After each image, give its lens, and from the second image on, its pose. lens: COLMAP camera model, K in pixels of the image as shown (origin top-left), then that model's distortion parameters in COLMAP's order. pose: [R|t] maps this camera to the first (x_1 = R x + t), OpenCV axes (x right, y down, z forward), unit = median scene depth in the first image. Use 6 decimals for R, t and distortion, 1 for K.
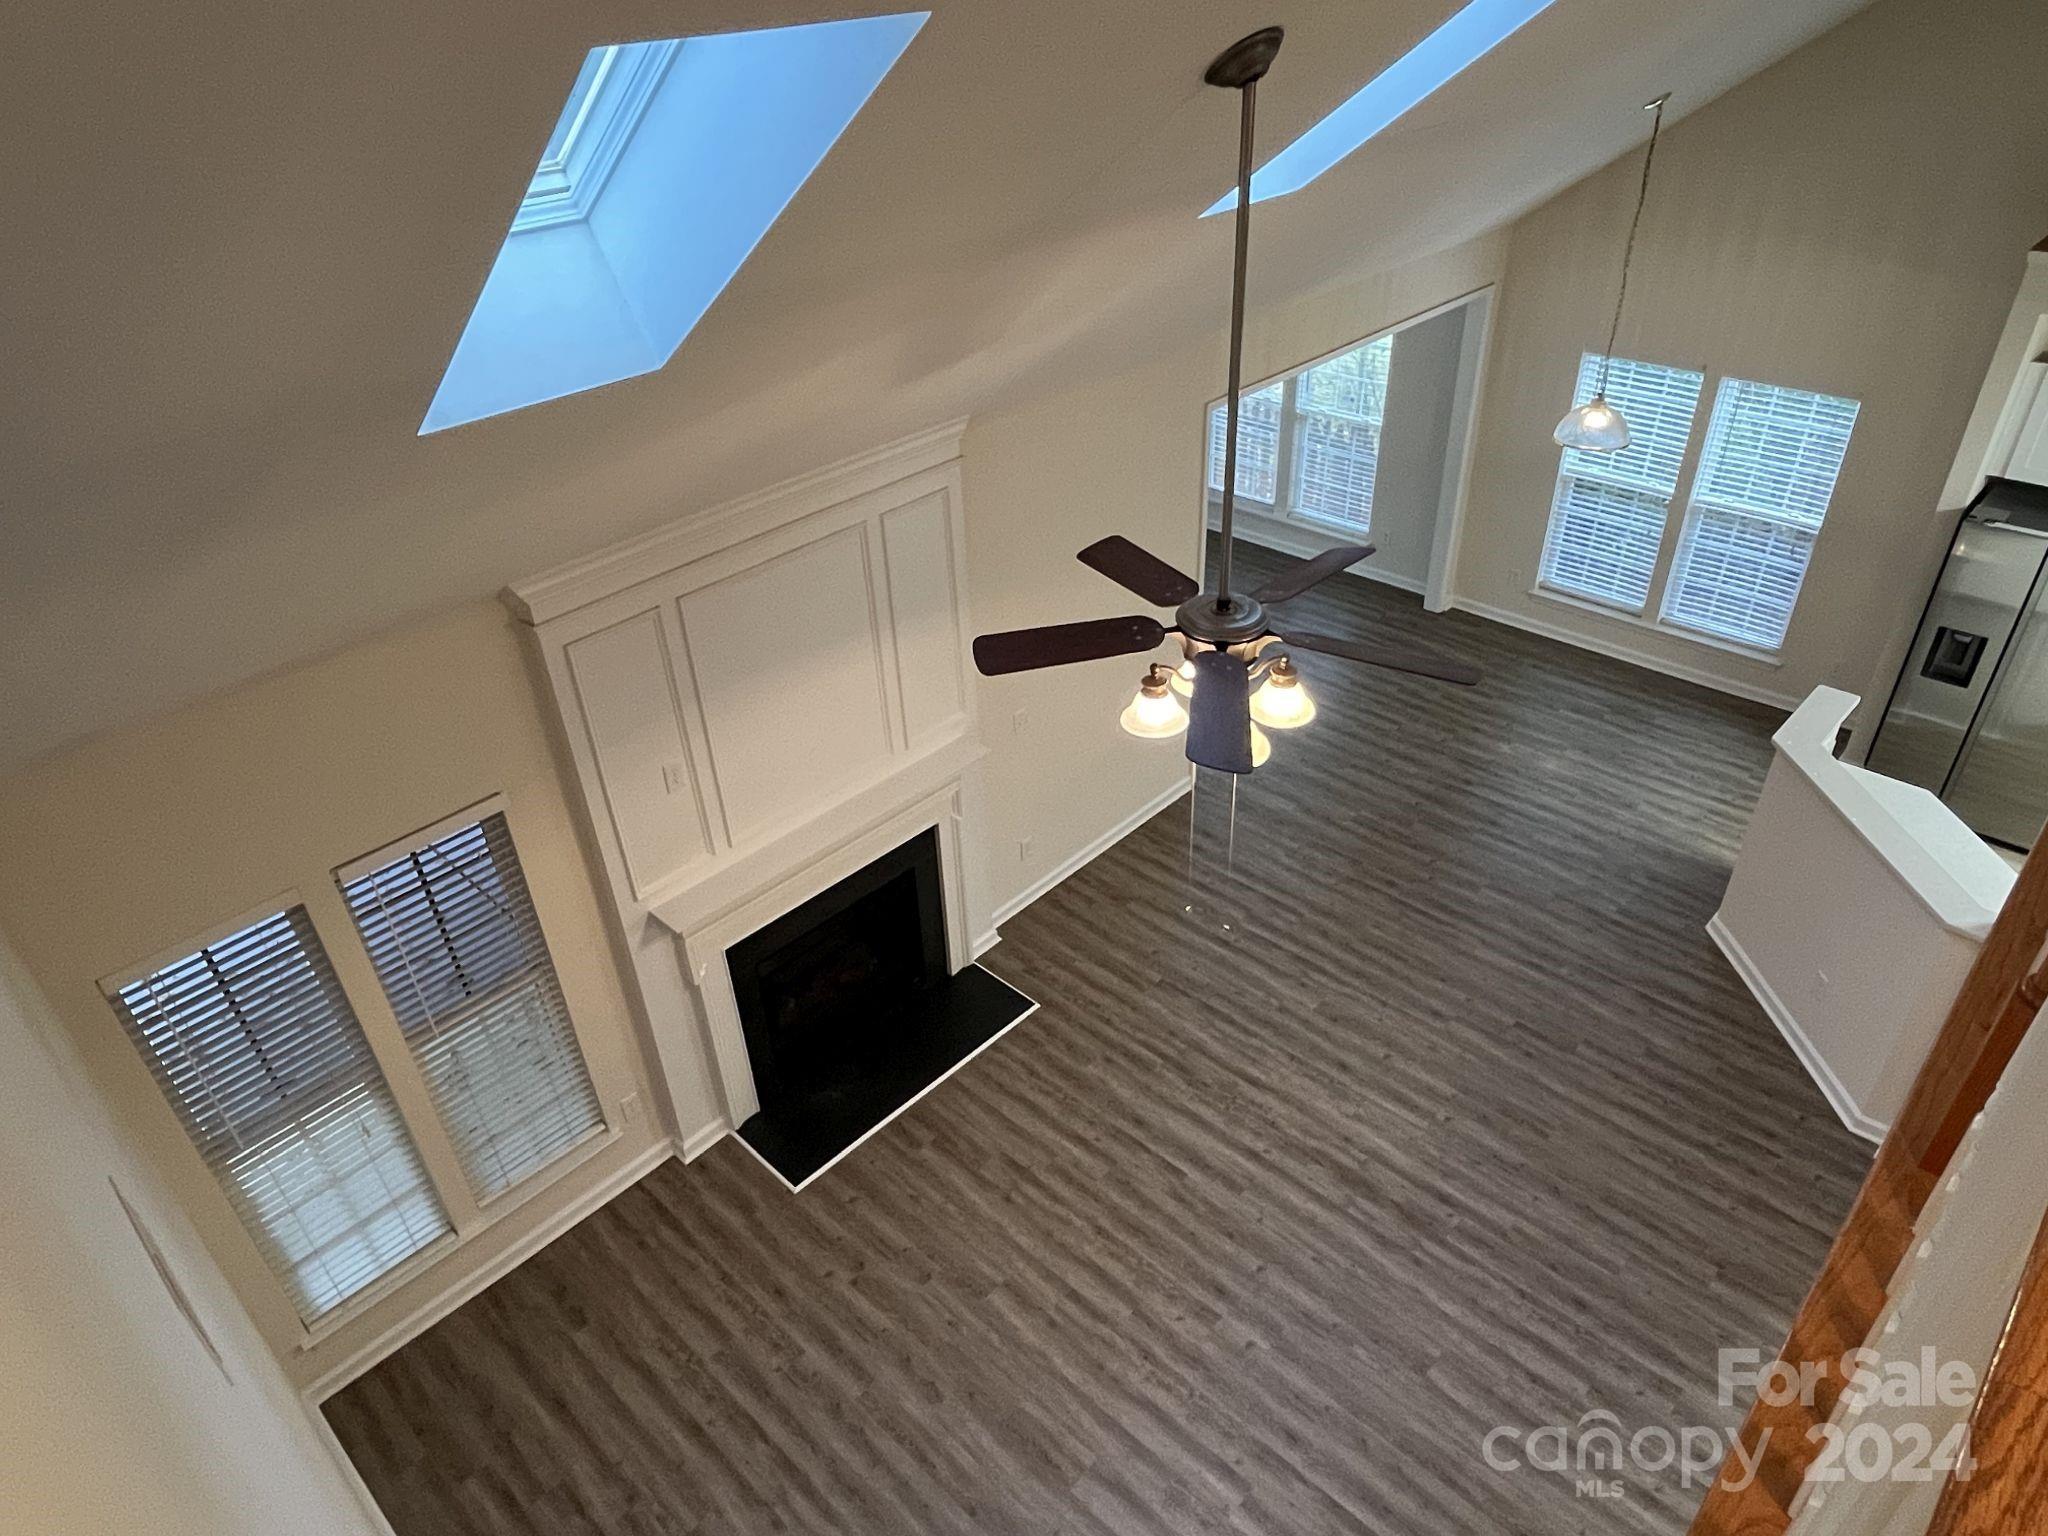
lens RADIAL K [[1271.4, 0, 1032.8], [0, 1271.4, 777.2], [0, 0, 1]] dist [0.000316, -0.003384]
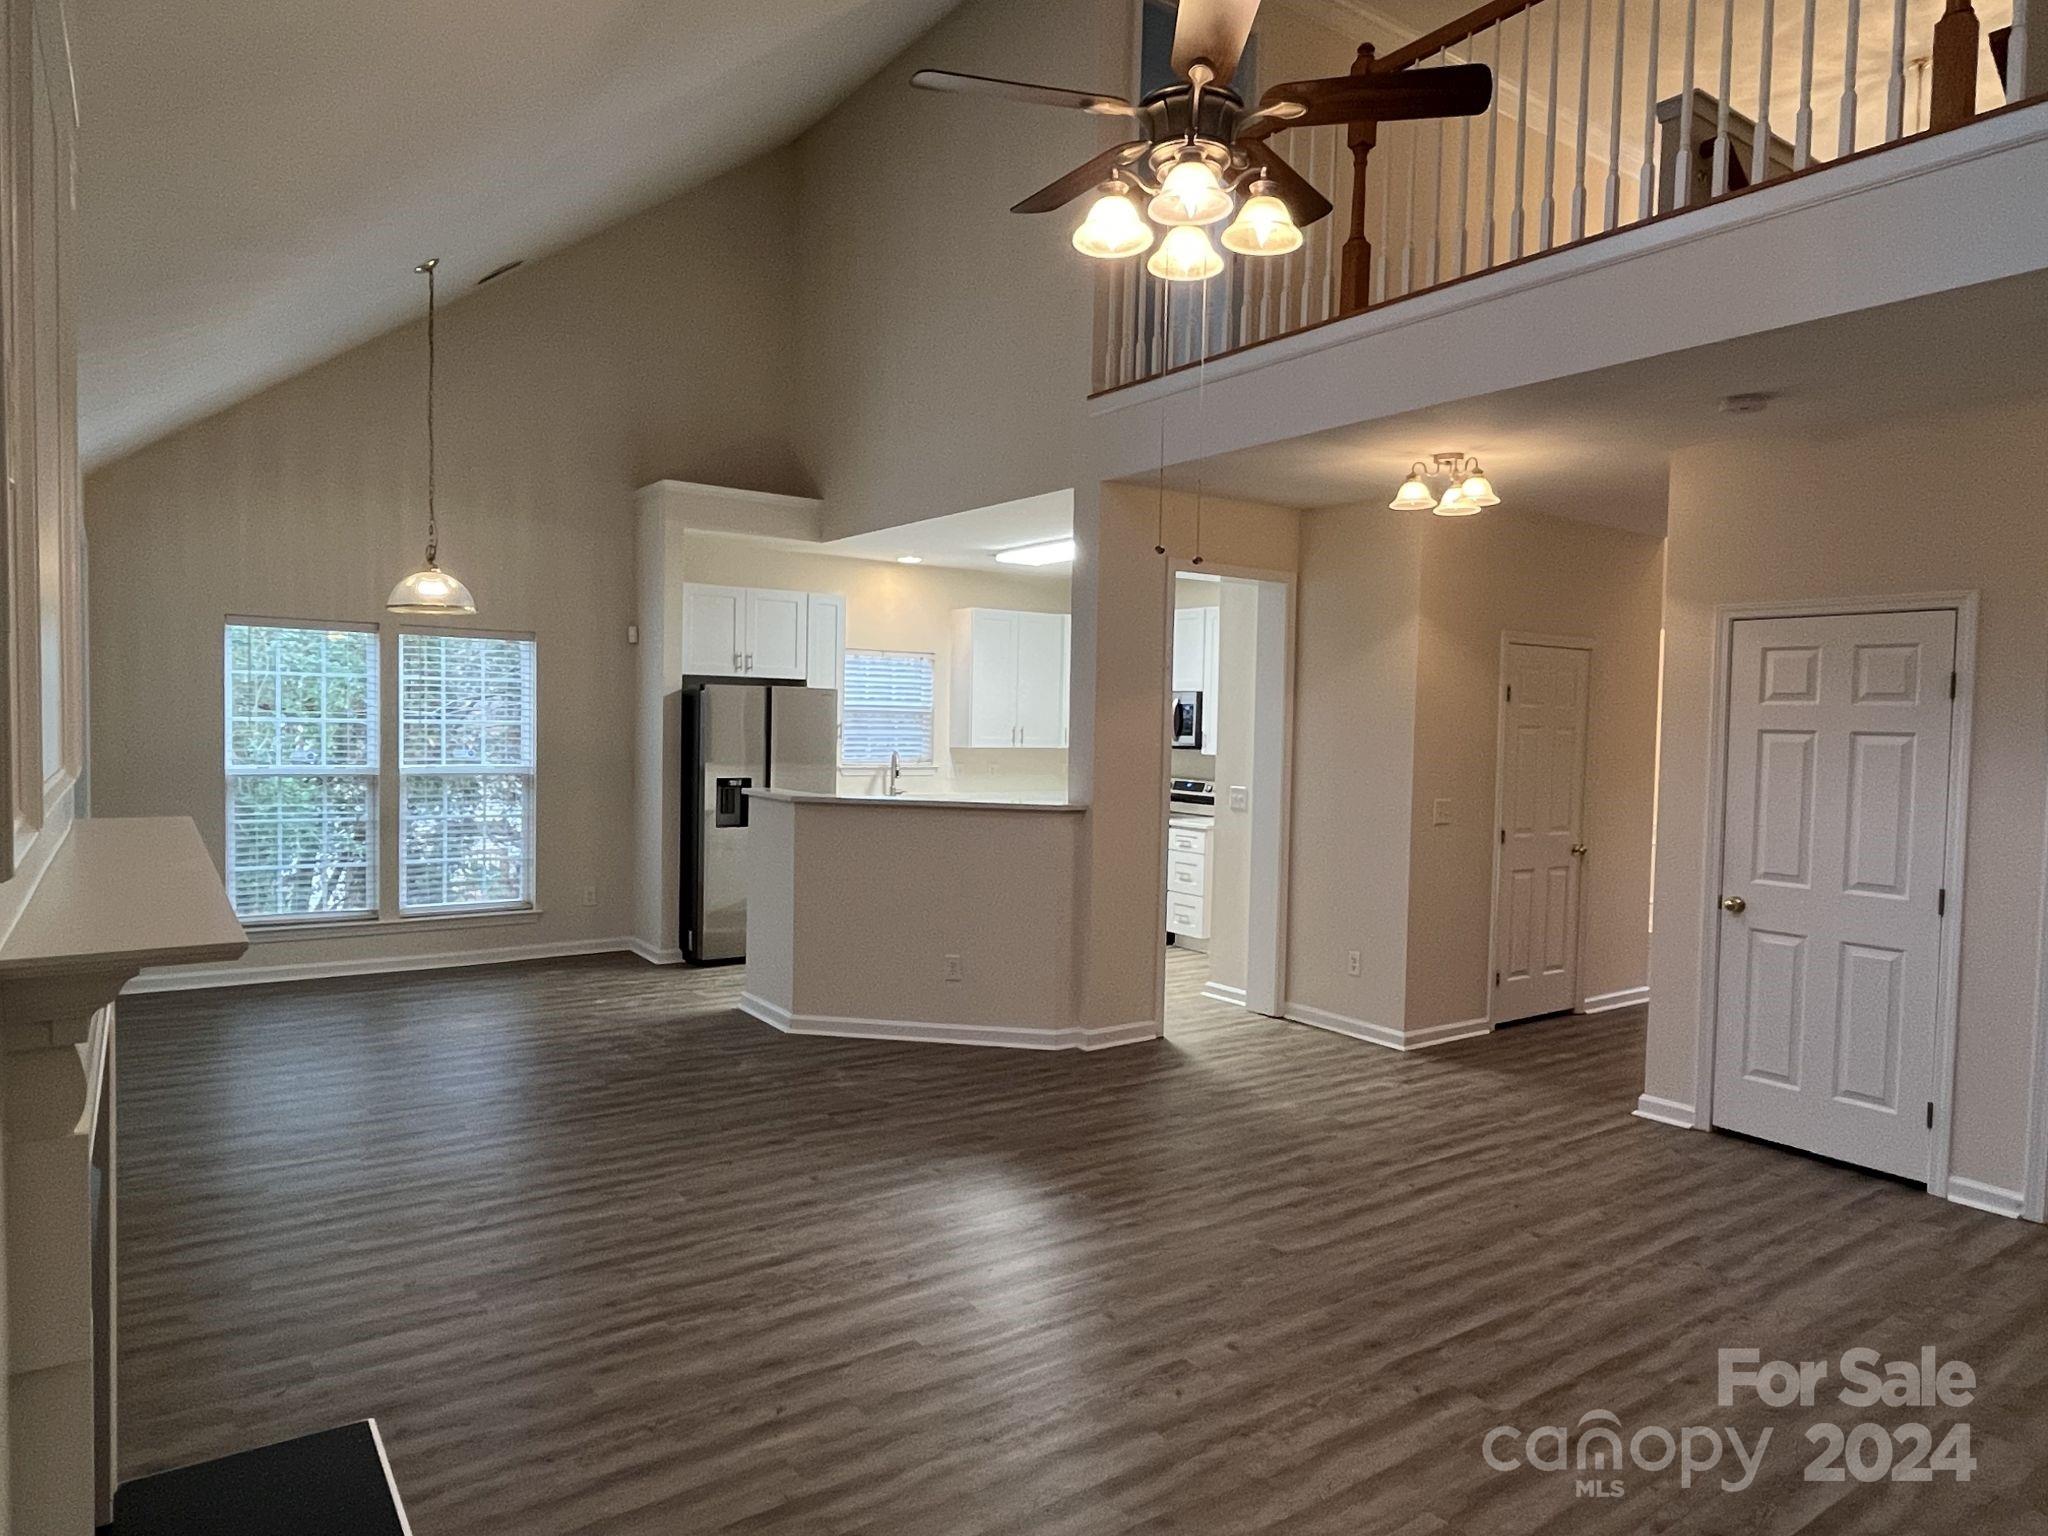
lens RADIAL K [[1271.4, 0, 1033.1], [0, 1271.4, 769.7], [0, 0, 1]] dist [0.000316, -0.003384]
pose [[0.191638, 0.003577, 0.981459, -0.433052], [0.523633, 0.845408, -0.105325, 0.174411], [-0.830110, 0.534109, 0.160139, 0.696456]]
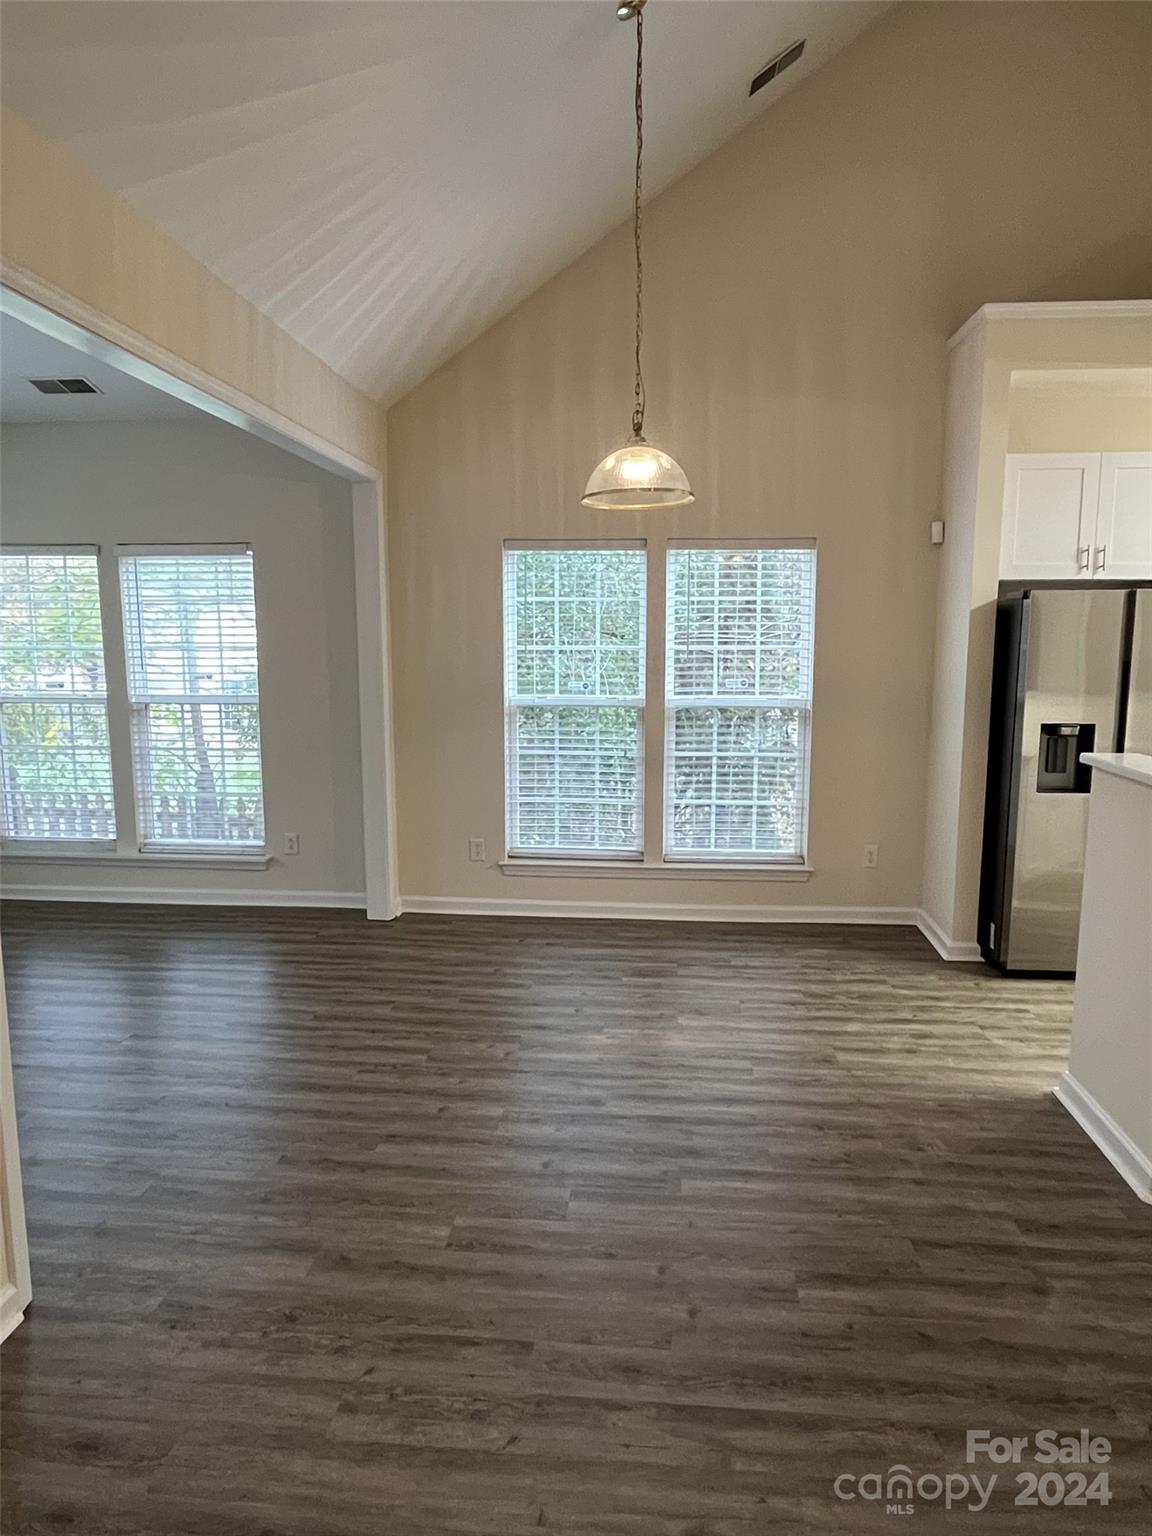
lens RADIAL K [[953.6, 0, 579.1], [0, 953.6, 763.9], [0, 0, 1]] dist [0.000316, -0.003384]
pose [[0.781506, -0.049068, 0.621965, 0.121112], [0.323814, 0.884017, -0.337133, 0.016344], [-0.533285, 0.464872, 0.706753, 0.893148]]
